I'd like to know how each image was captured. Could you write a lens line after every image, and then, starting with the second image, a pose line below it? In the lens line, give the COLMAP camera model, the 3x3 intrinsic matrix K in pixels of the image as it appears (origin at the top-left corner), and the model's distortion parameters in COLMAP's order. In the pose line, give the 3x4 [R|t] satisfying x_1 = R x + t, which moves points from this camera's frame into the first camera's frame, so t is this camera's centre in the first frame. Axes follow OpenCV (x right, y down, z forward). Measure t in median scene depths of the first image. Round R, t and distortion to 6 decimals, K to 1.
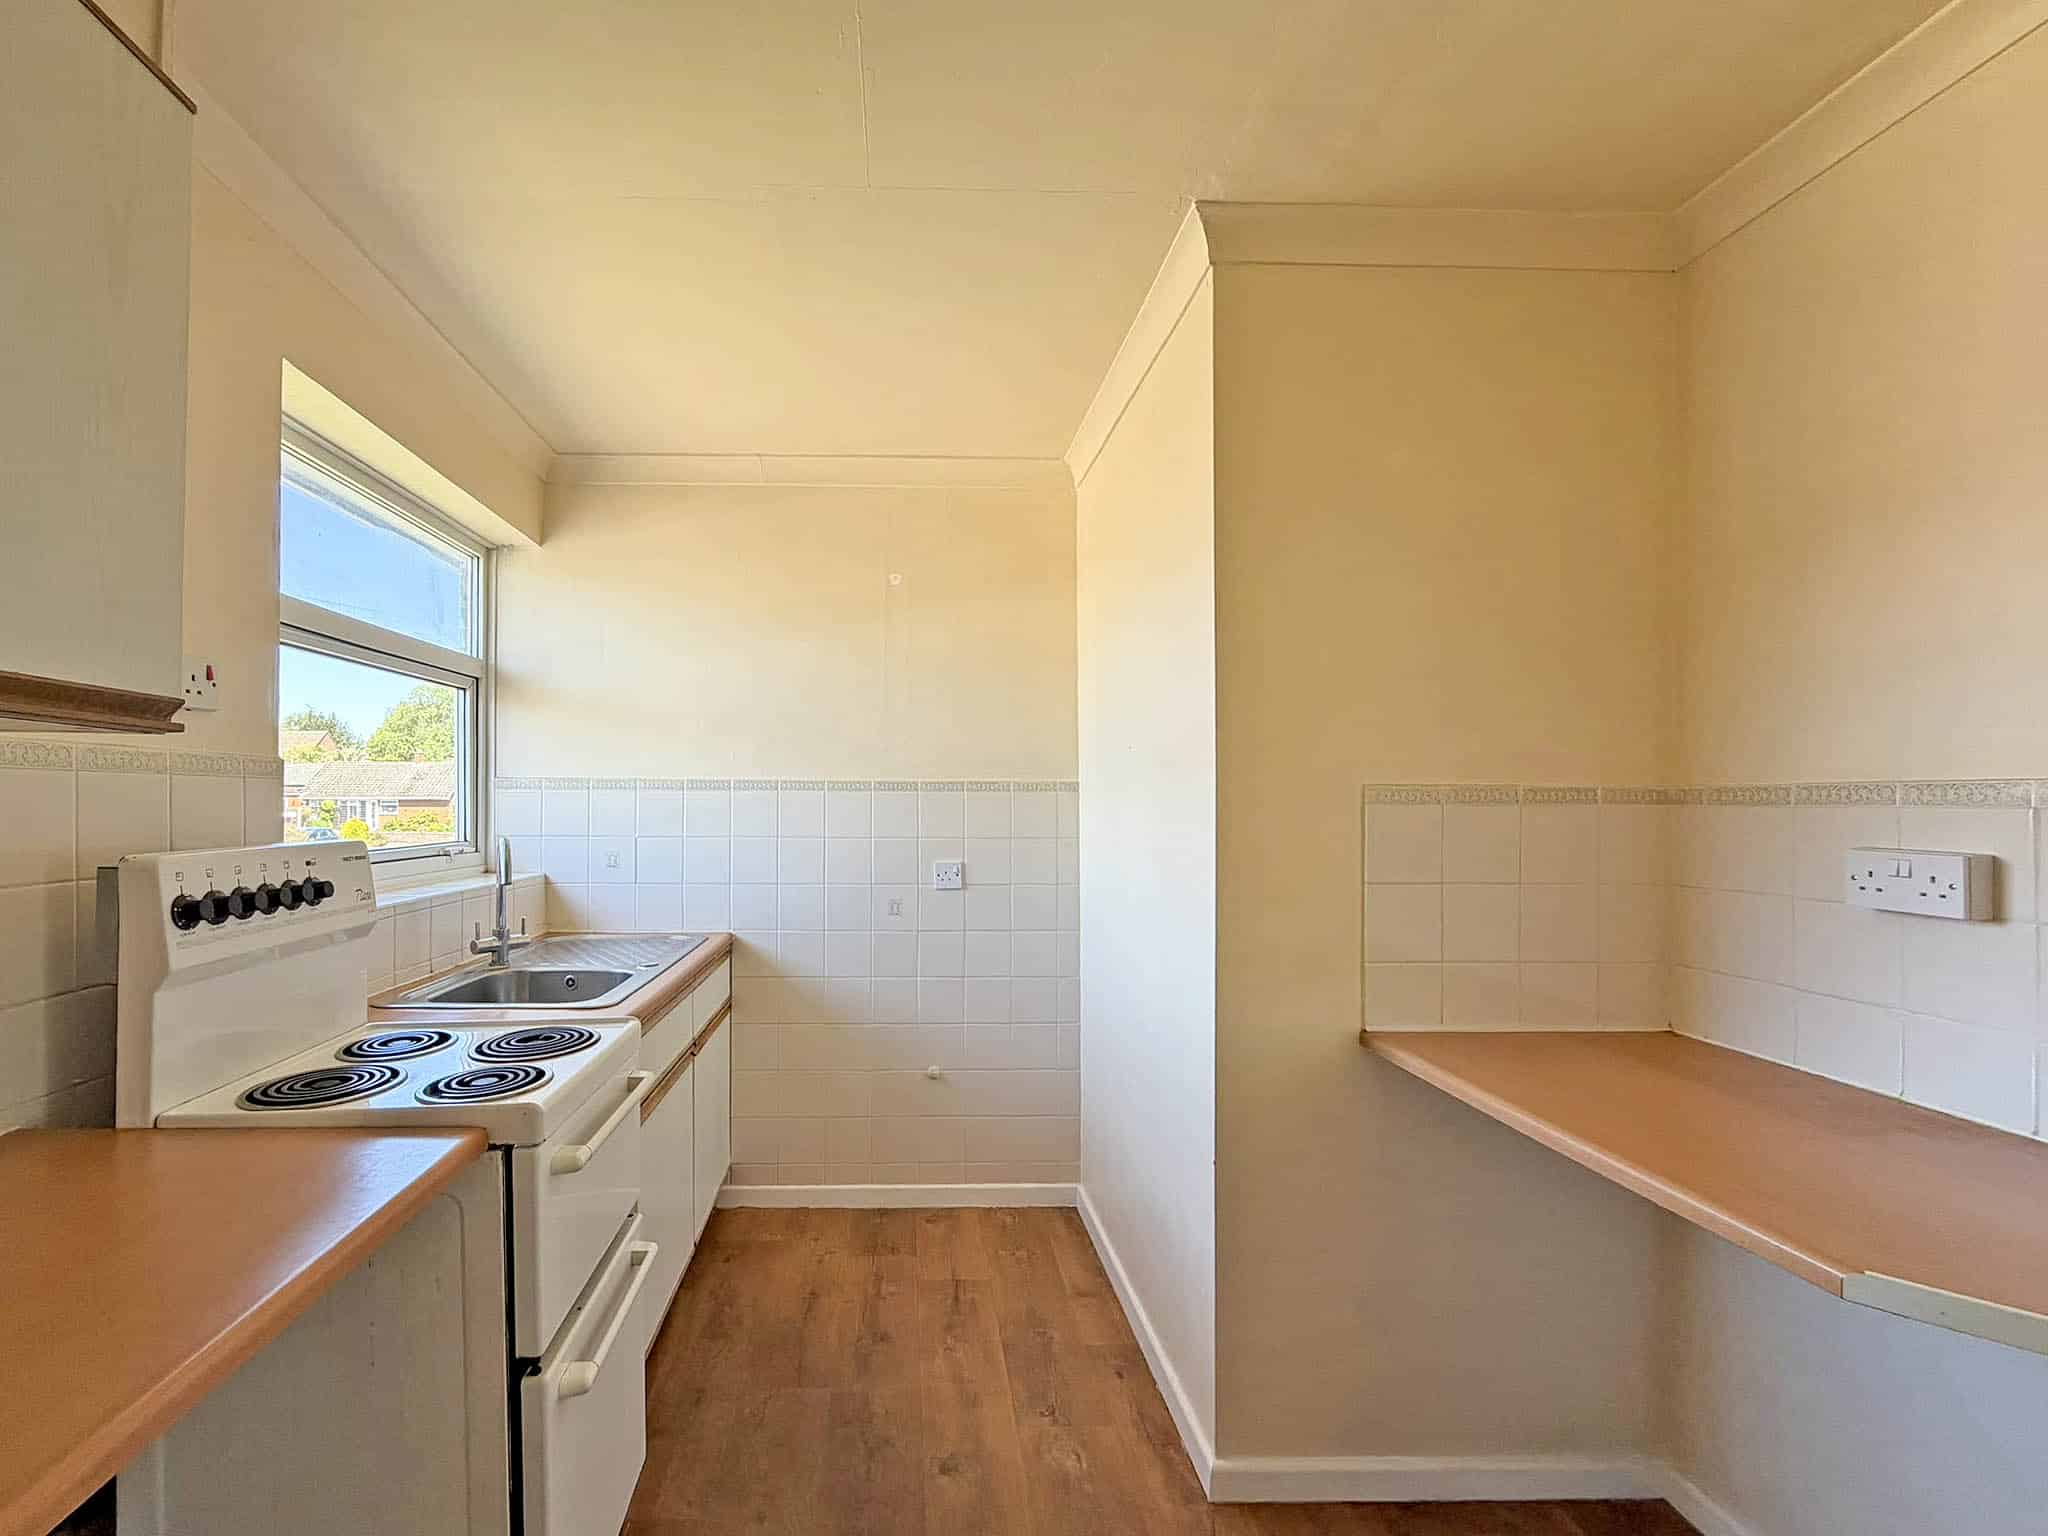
lens RADIAL K [[866.7, 0, 1024.1], [0, 866.7, 801.8], [0, 0, 1]] dist [-0.002421, -0.000699]
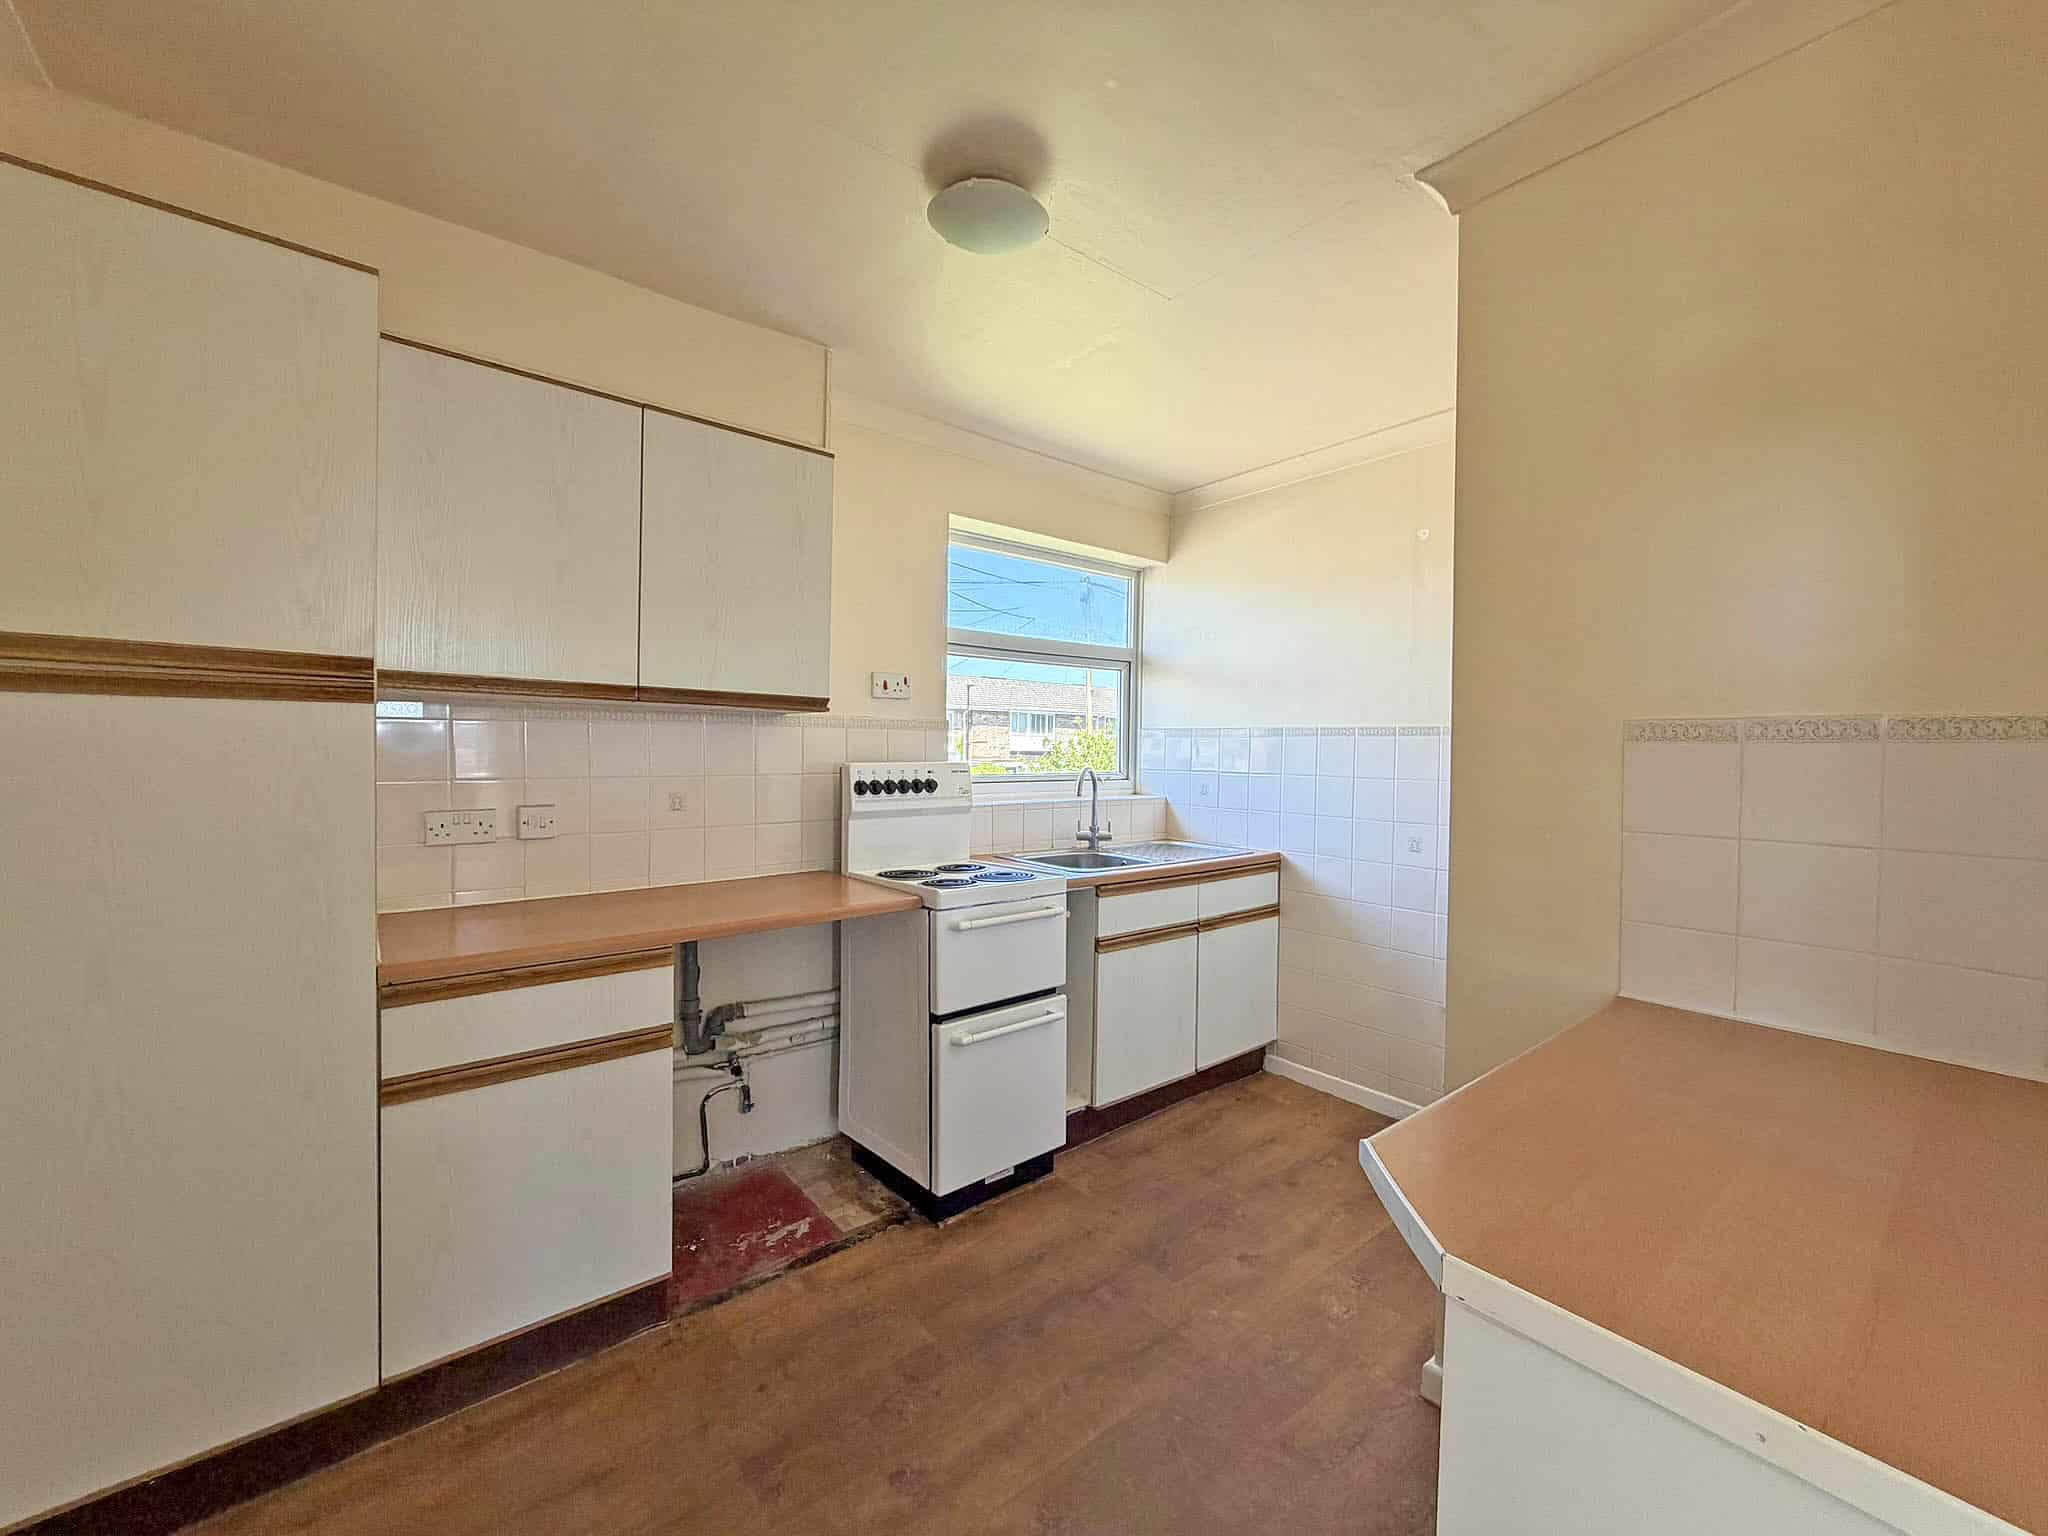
lens RADIAL K [[823.8, 0, 1018.2], [0, 823.8, 764.5], [0, 0, 1]] dist [0.000586, 0.000051]
pose [[0.606792, 0.018420, -0.794647, 0.668402], [-0.005590, 0.999806, 0.018907, 0.013187], [0.794841, -0.007031, 0.606777, -0.006096]]
